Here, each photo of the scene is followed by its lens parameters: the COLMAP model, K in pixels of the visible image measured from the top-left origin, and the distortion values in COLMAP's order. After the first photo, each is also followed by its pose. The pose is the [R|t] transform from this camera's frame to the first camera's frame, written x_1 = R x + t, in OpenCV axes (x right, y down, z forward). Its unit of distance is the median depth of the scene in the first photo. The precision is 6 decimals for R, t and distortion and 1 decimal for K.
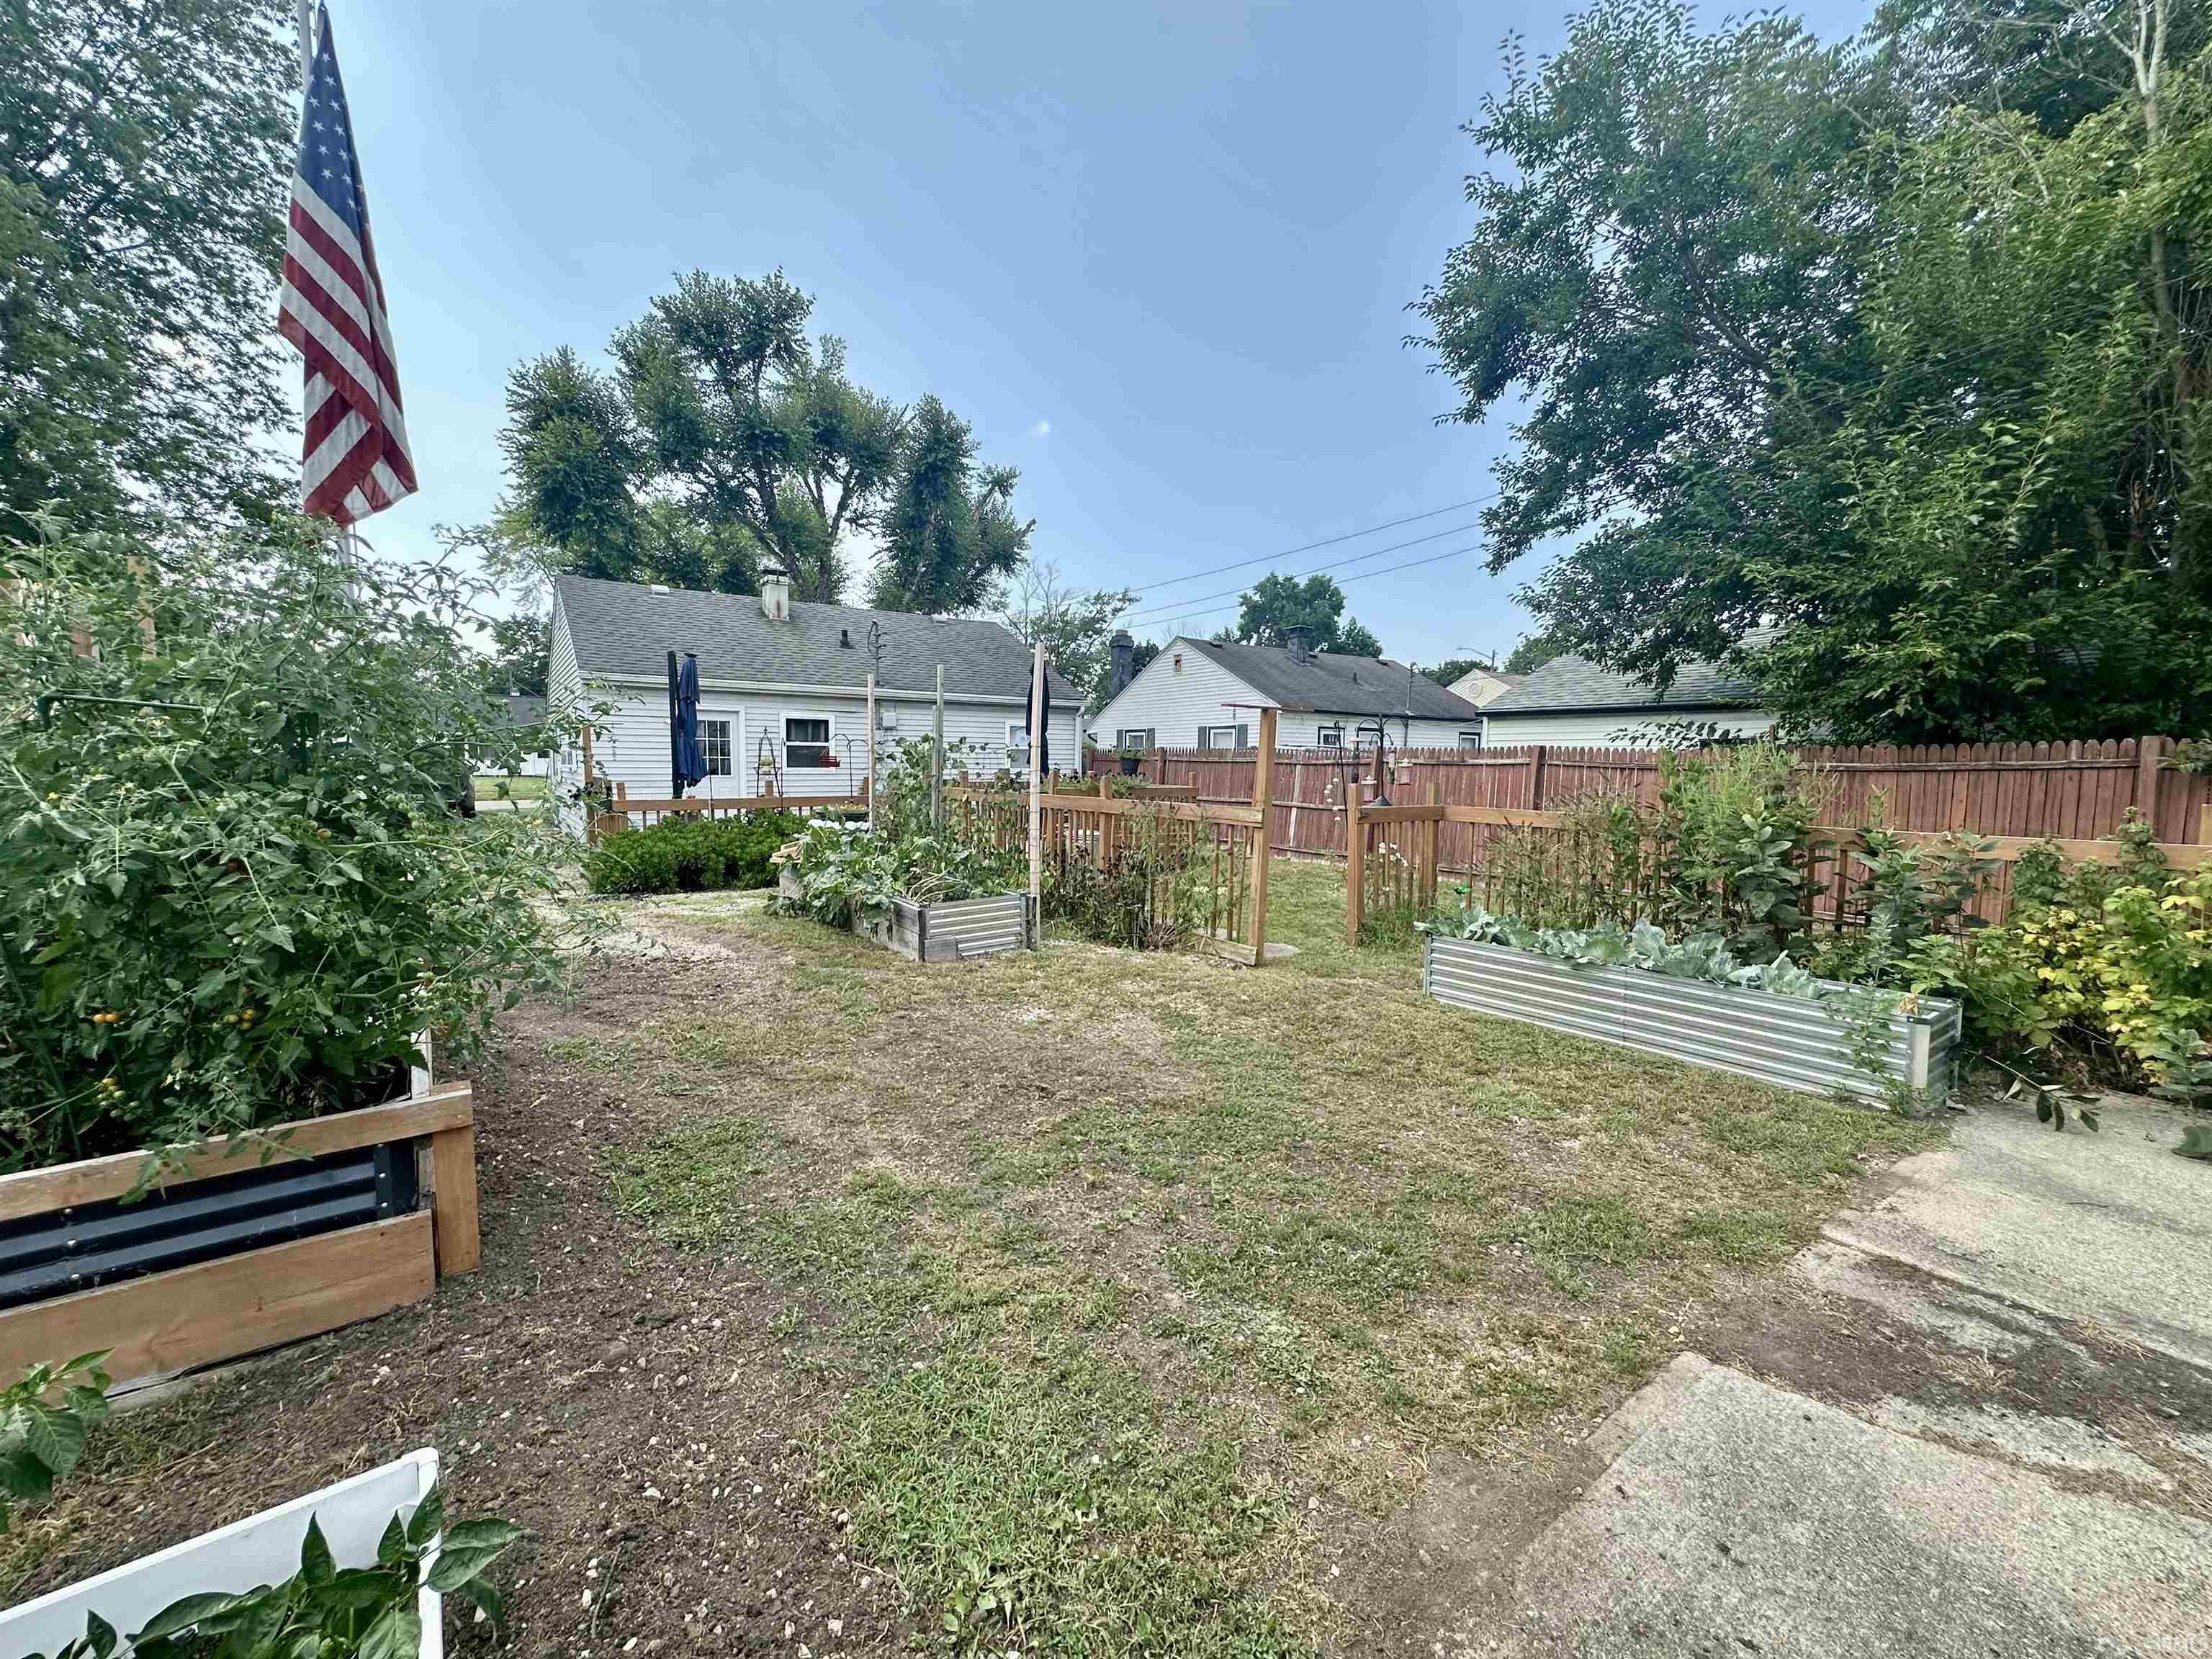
lens RADIAL K [[877.7, 0, 1098.4], [0, 877.7, 835.3], [0, 0, 1]] dist [-0.001063, 0.000026]
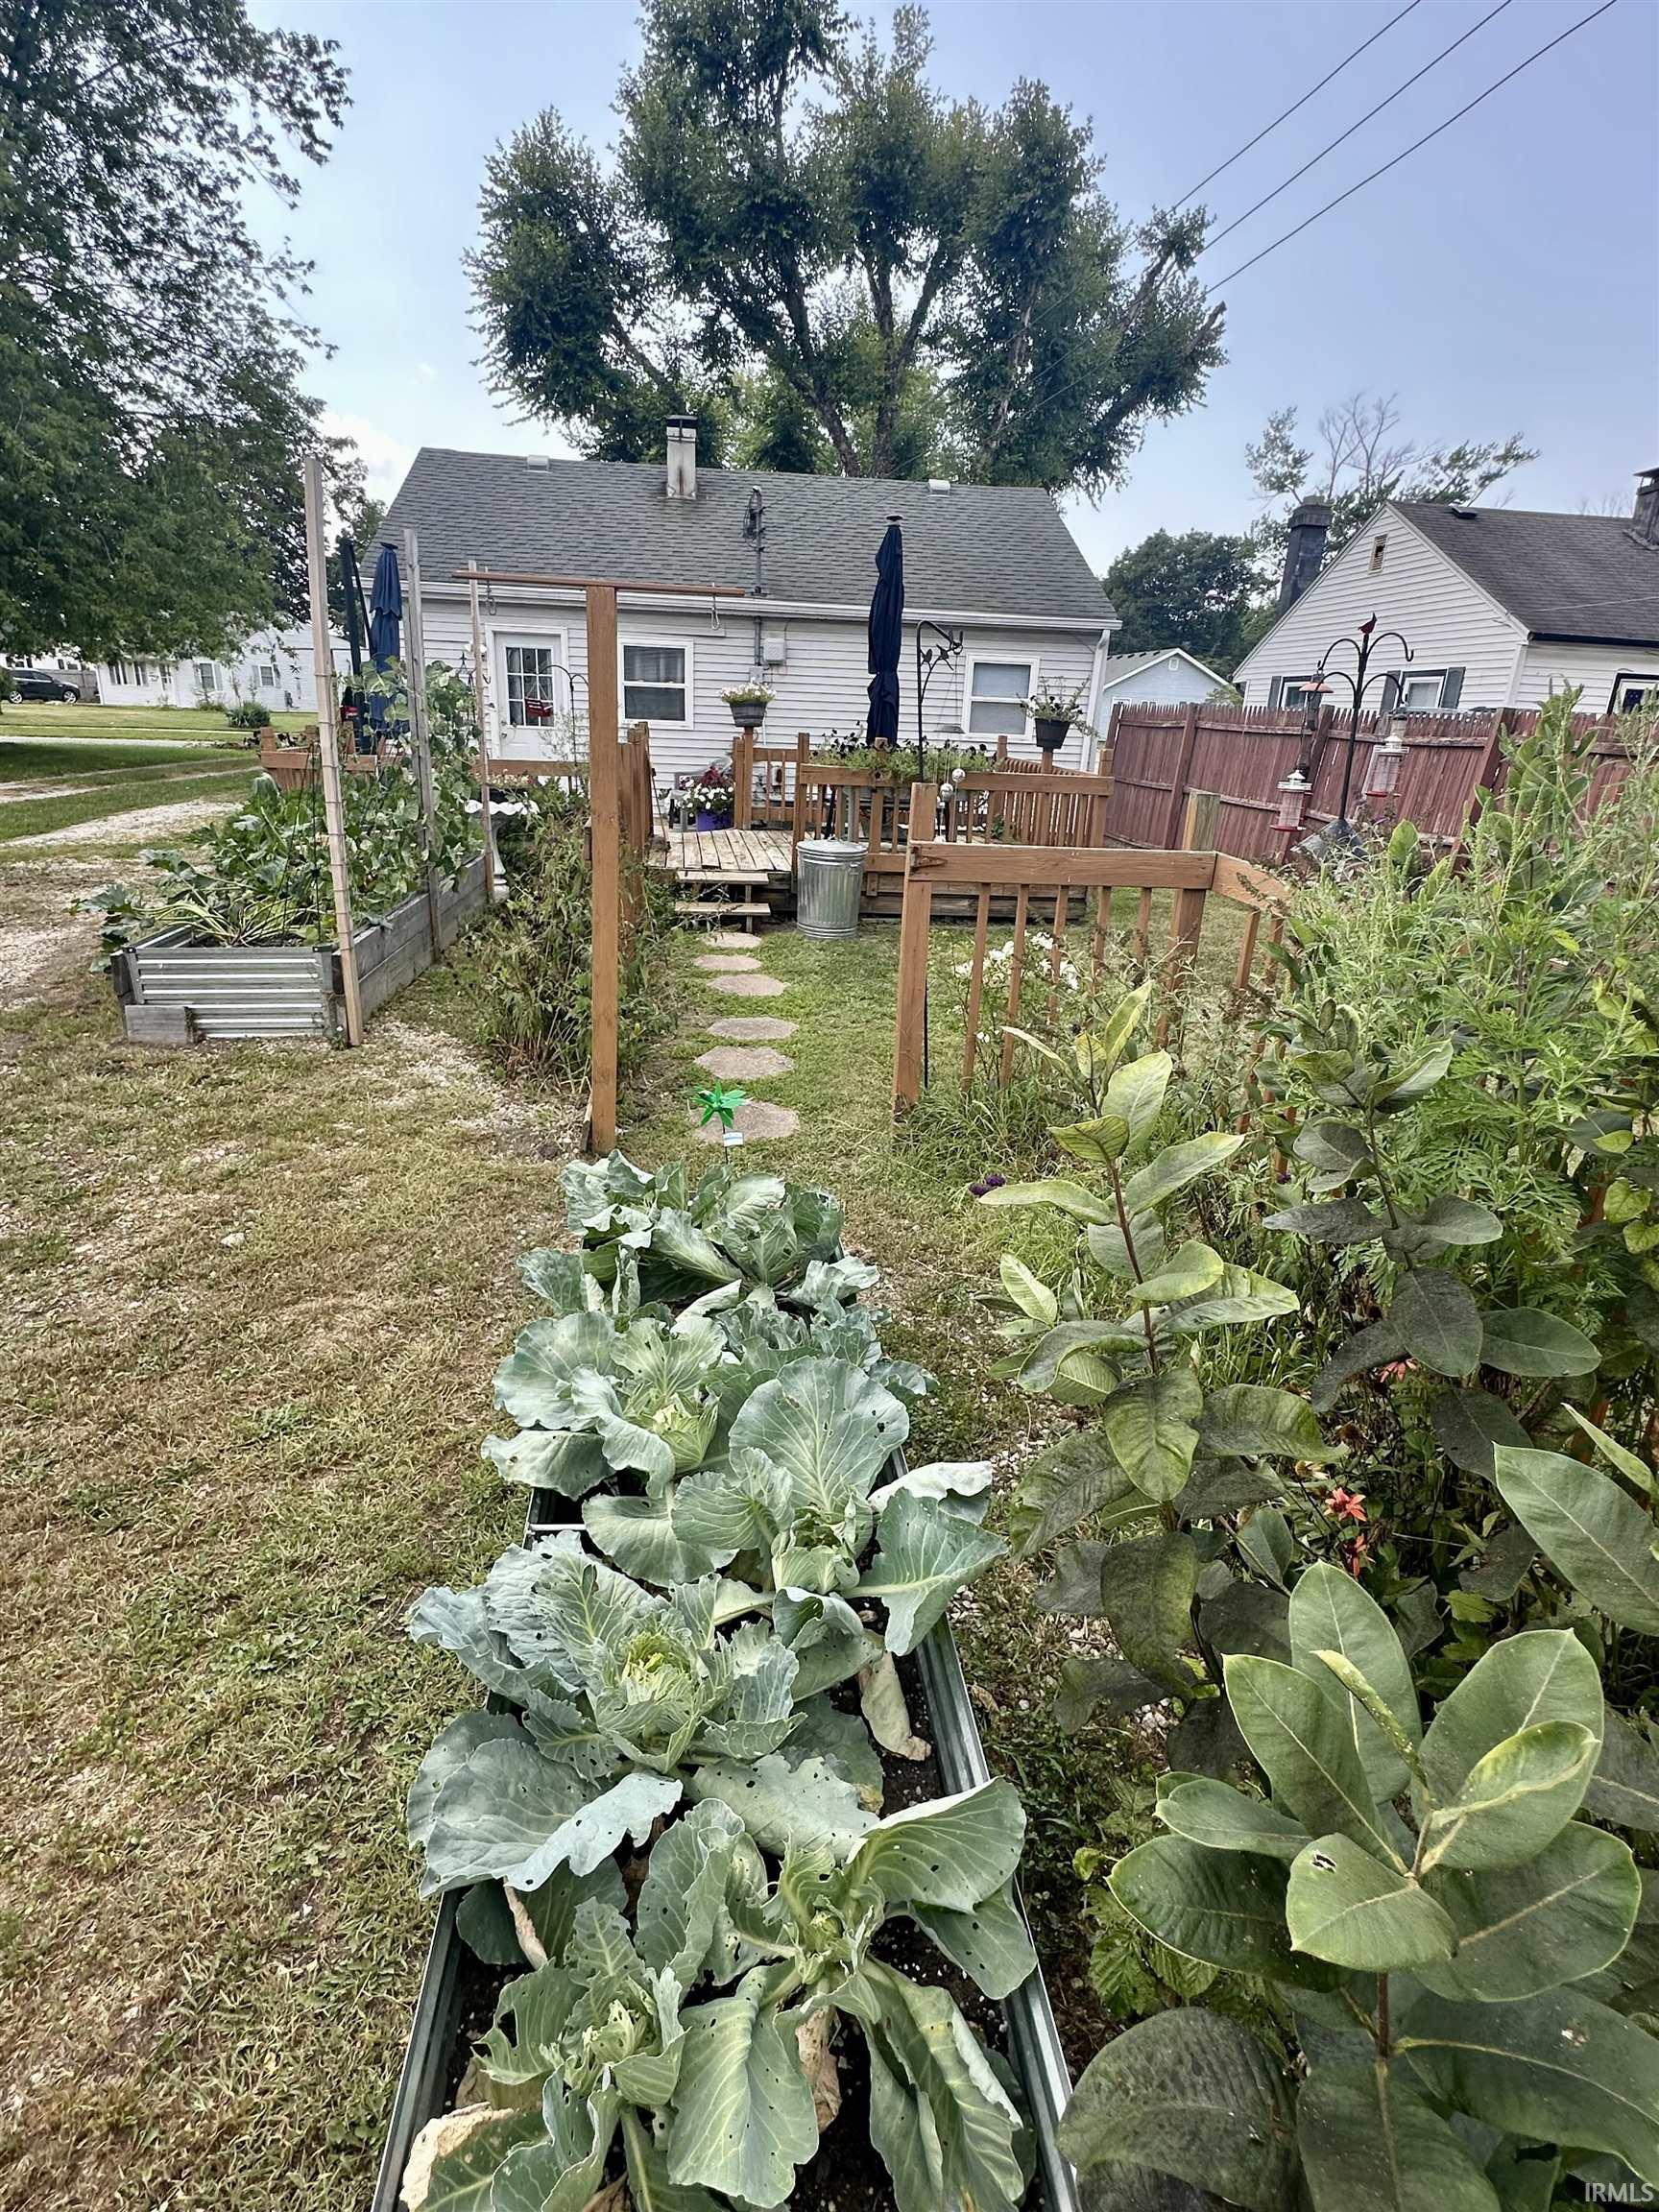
lens RADIAL K [[1092.1, 0, 838.6], [0, 1092.1, 1101.7], [0, 0, 1]] dist [-0.001228, 0.002015]
pose [[0.878554, 0.188106, -0.439044, 0.157822], [-0.073907, 0.961653, 0.264124, -0.014561], [0.471891, -0.199599, 0.858766, 0.151018]]
